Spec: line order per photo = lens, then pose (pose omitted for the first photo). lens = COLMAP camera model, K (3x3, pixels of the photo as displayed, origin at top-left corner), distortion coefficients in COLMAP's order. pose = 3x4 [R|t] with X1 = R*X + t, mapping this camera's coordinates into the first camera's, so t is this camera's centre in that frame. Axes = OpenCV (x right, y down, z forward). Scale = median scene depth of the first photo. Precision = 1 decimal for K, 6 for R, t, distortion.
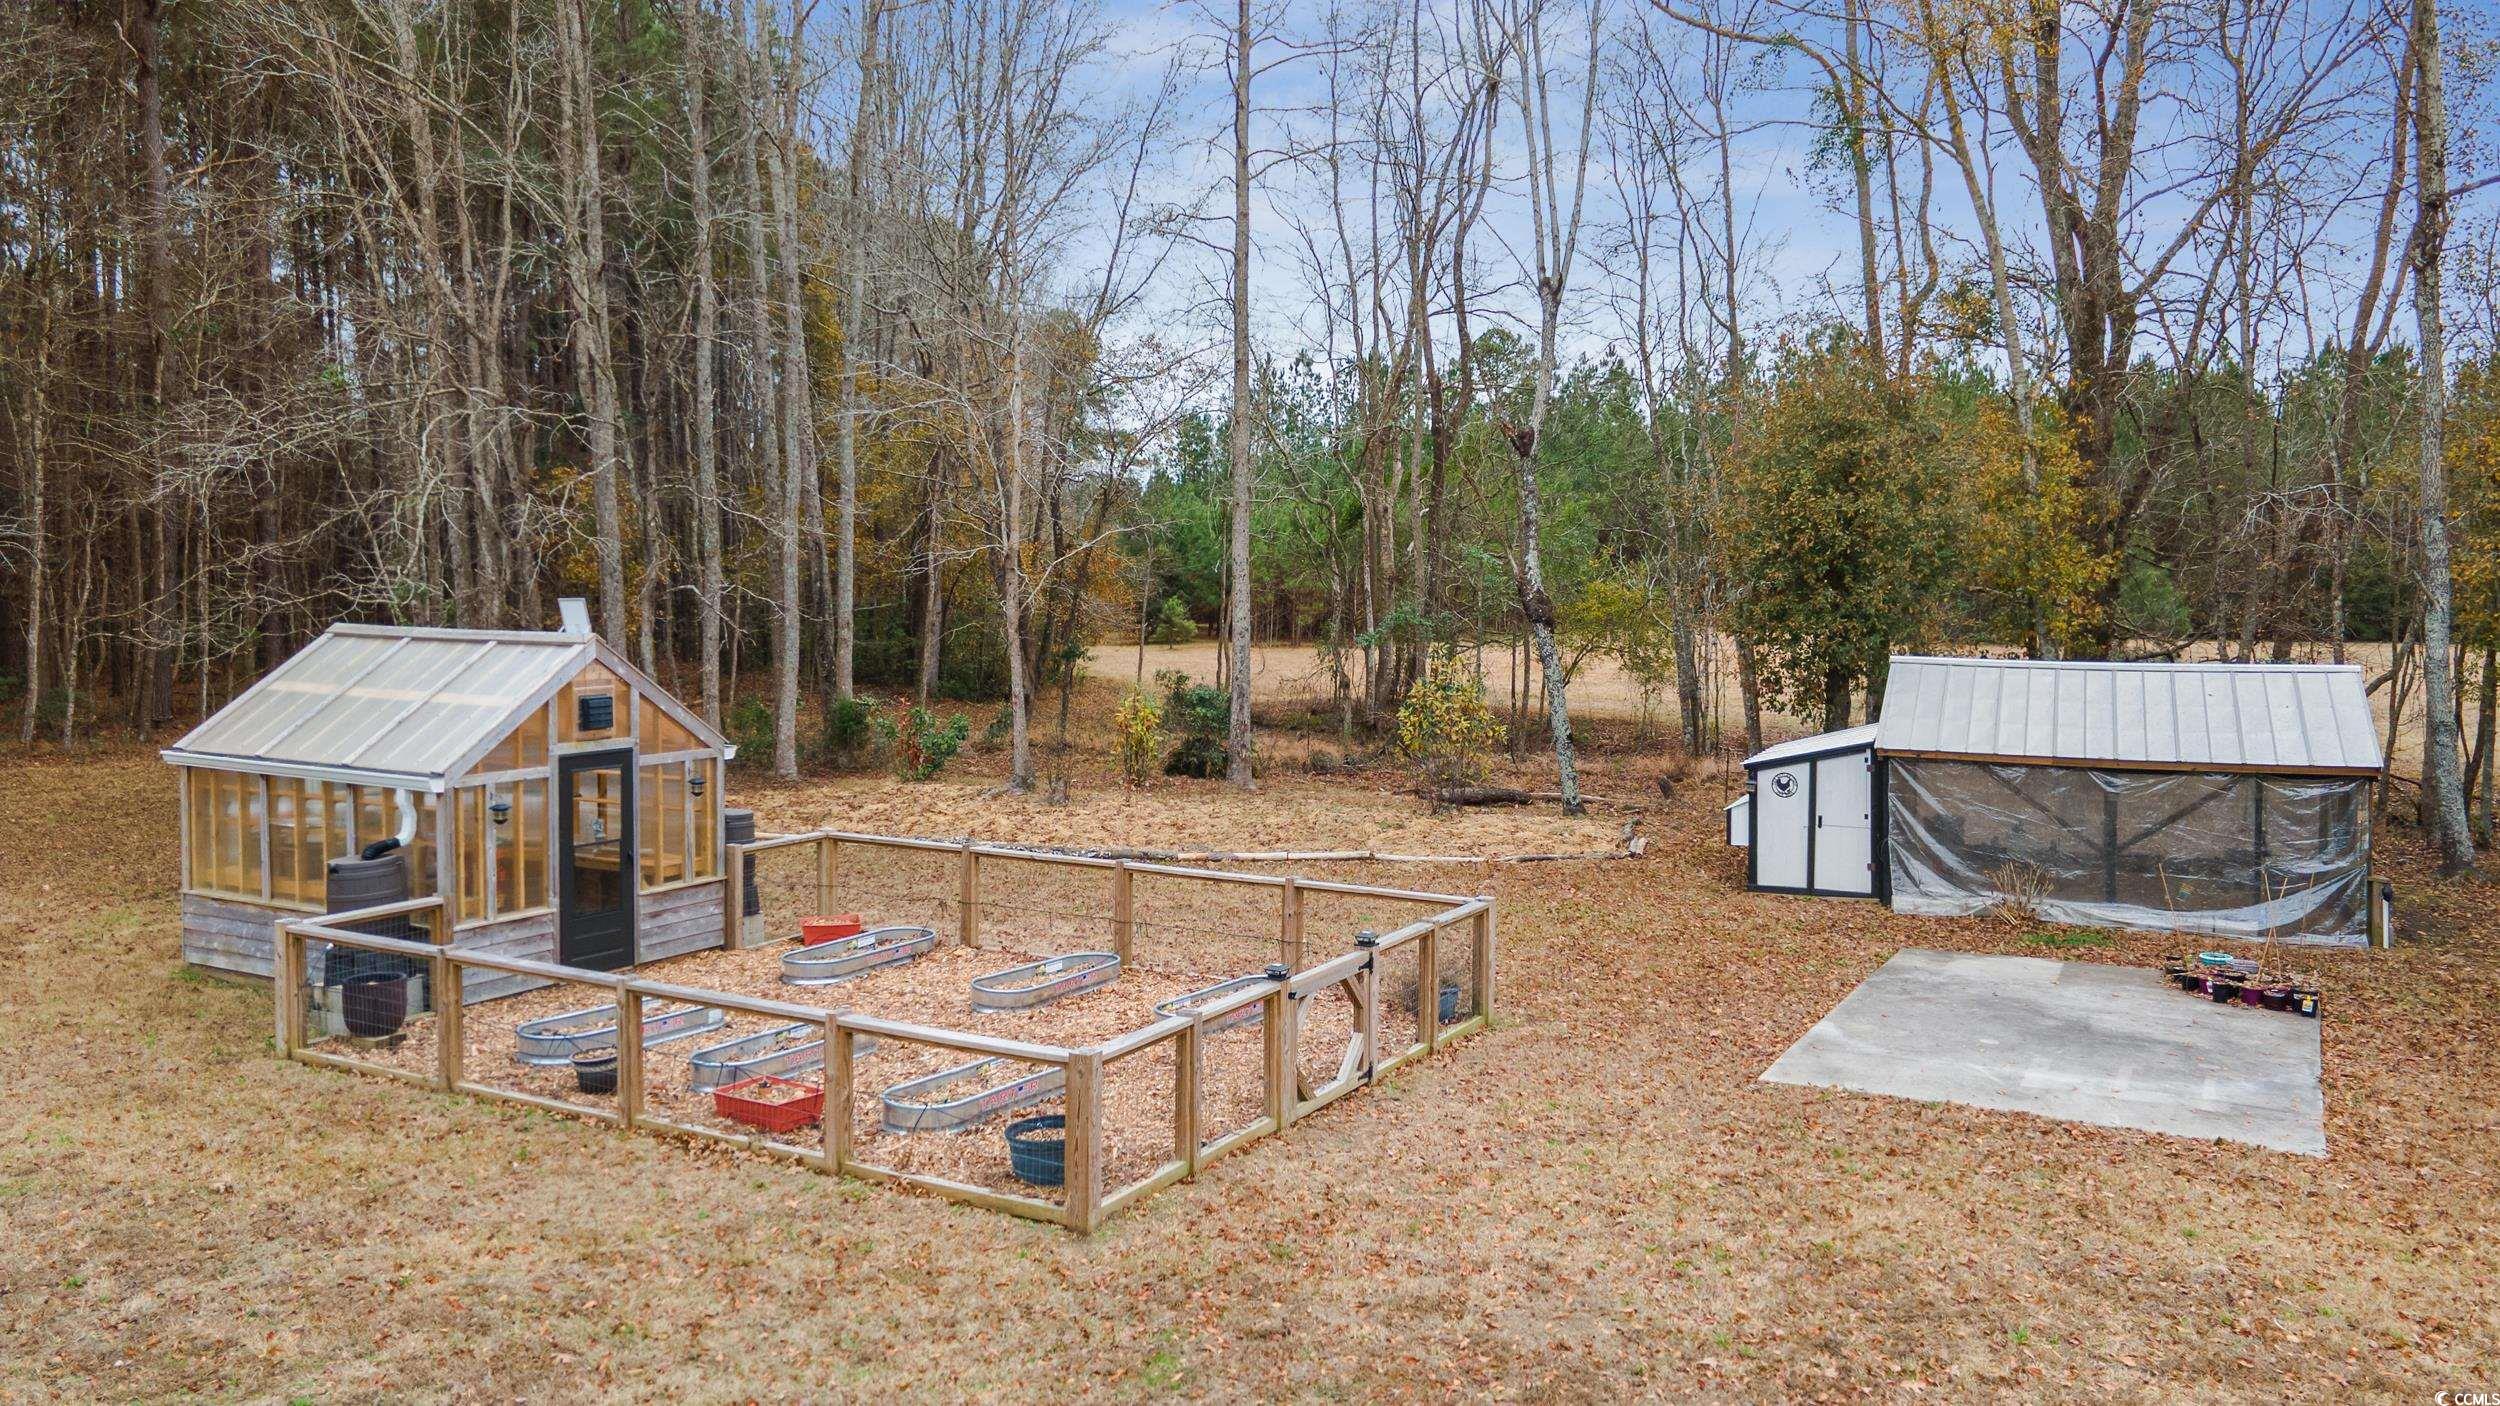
lens RADIAL K [[1865.1, 0, 1250.0], [0, 1865.1, 703.0], [0, 0, 1]] dist [0.043435, 0.000960]
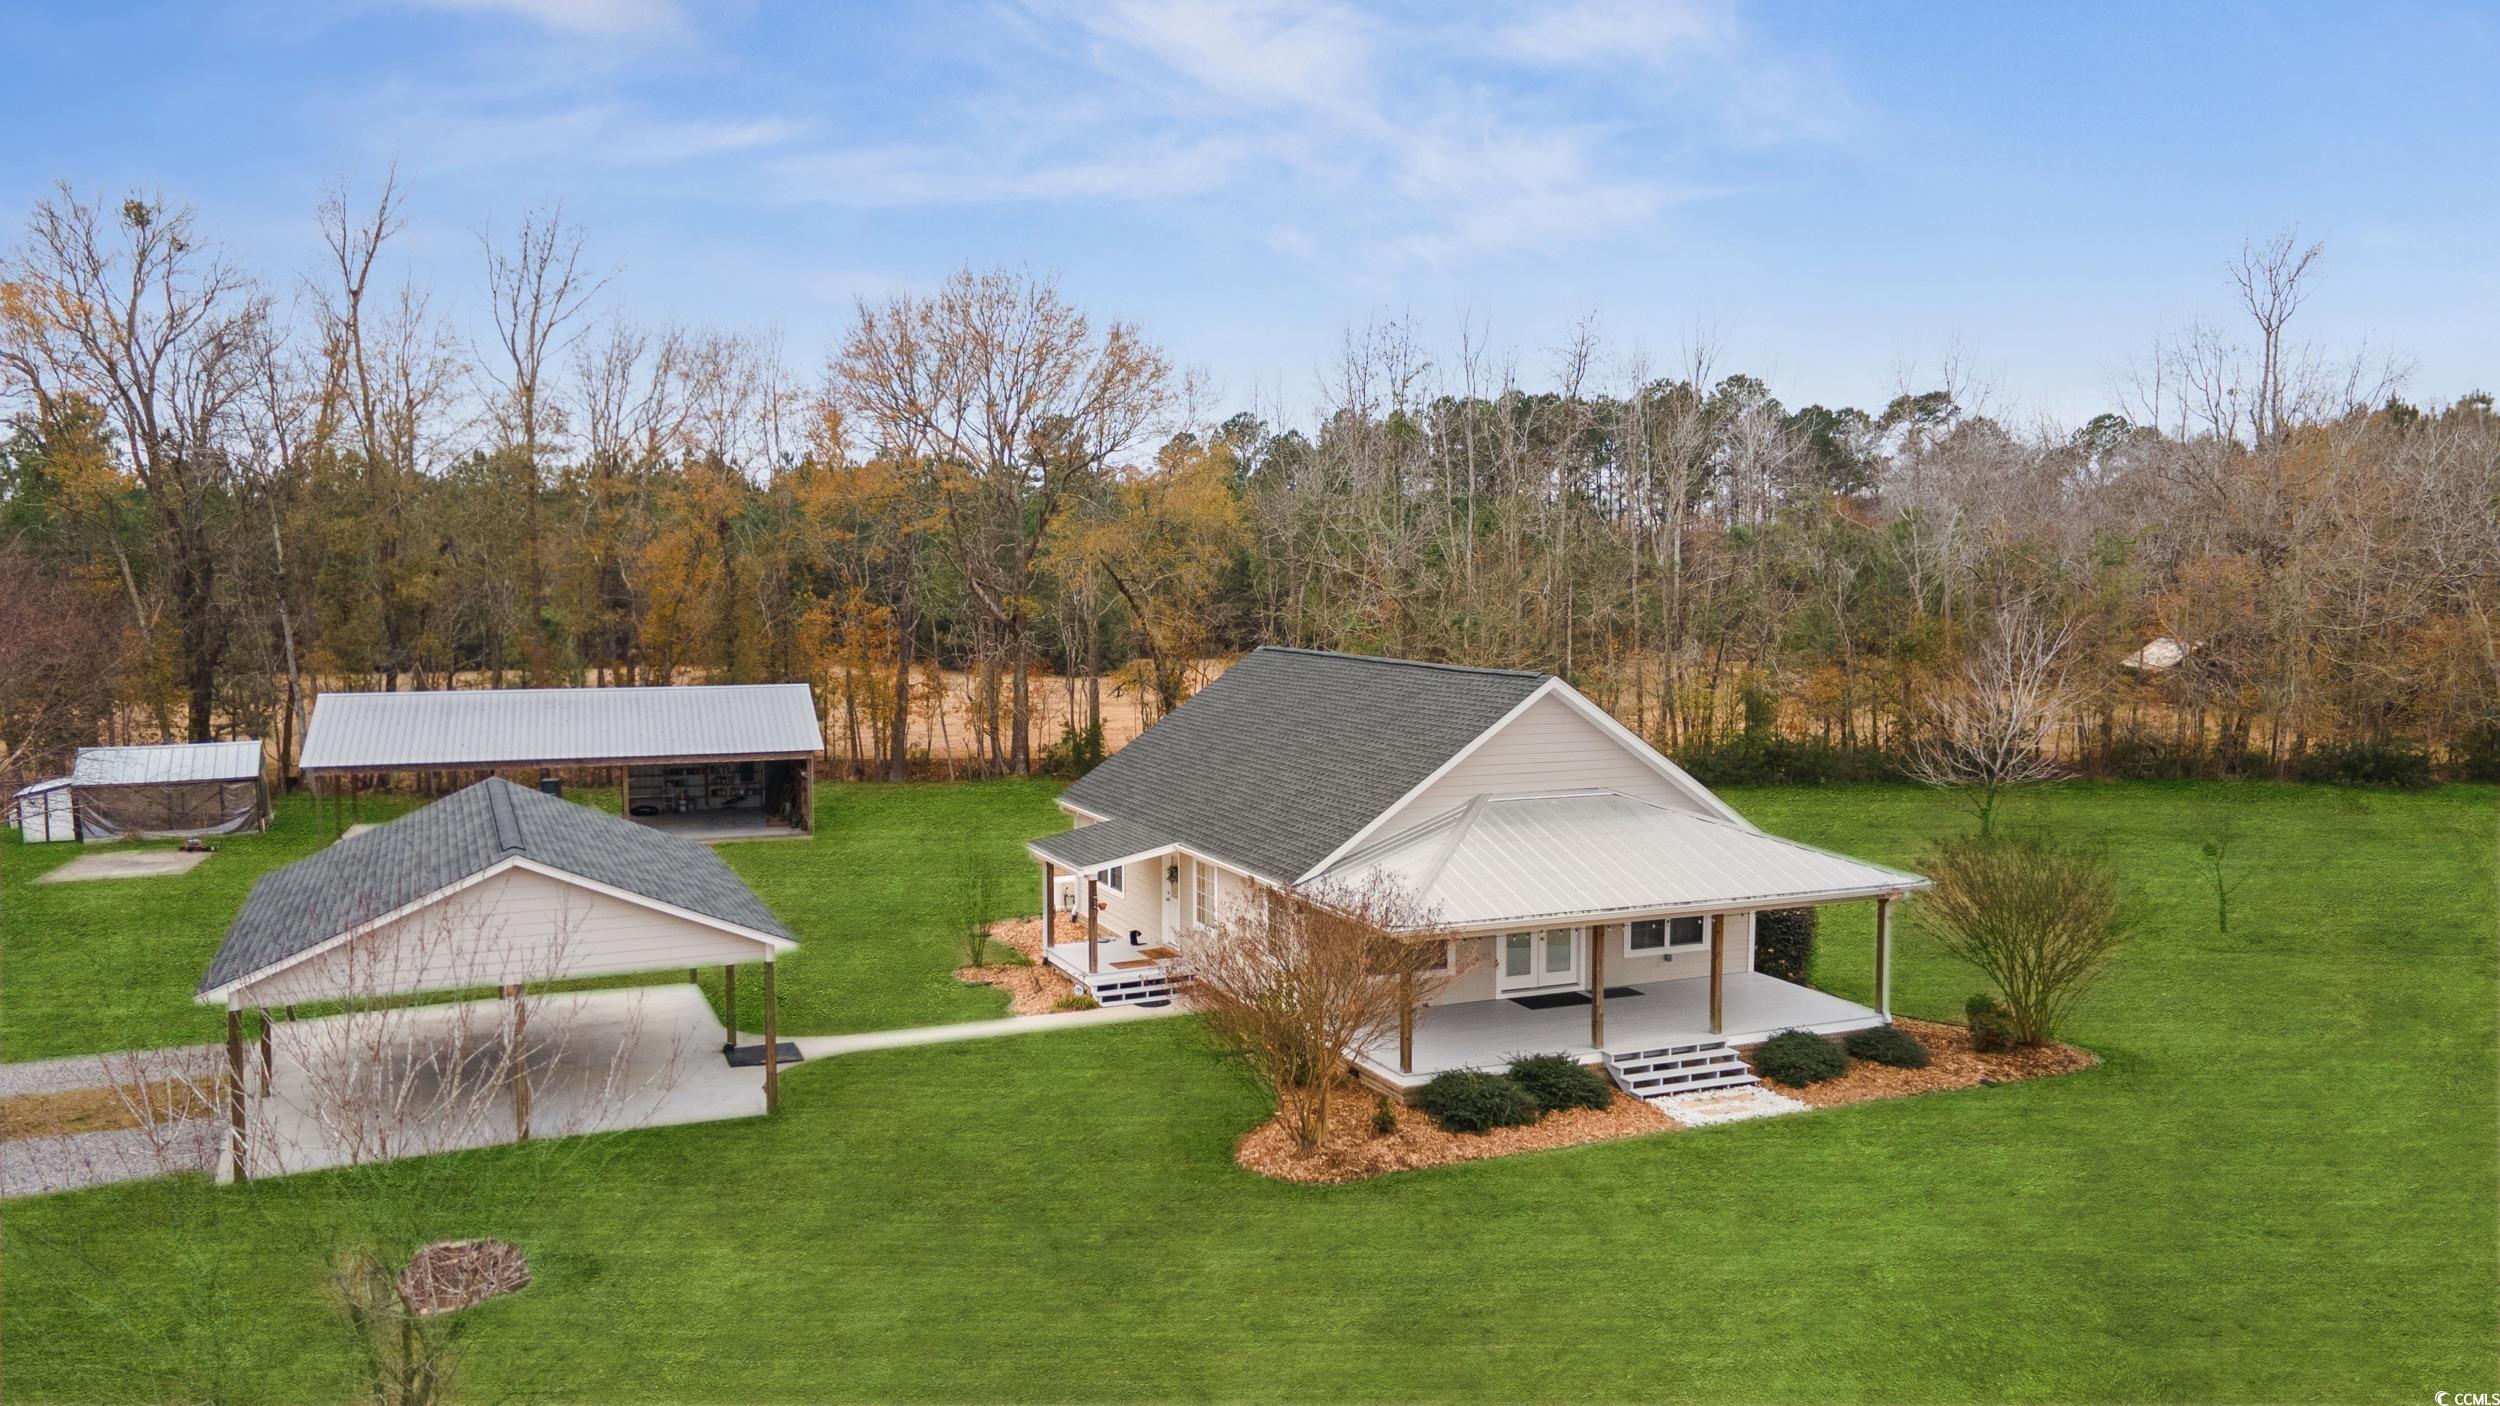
lens RADIAL K [[1865.1, 0, 1250.0], [0, 1865.1, 703.0], [0, 0, 1]] dist [0.043435, 0.000960]
pose [[0.648601, -0.063932, 0.758439, -0.524416], [0.061096, 0.997624, 0.031846, -0.064338], [-0.758672, 0.025682, 0.650966, -1.720266]]
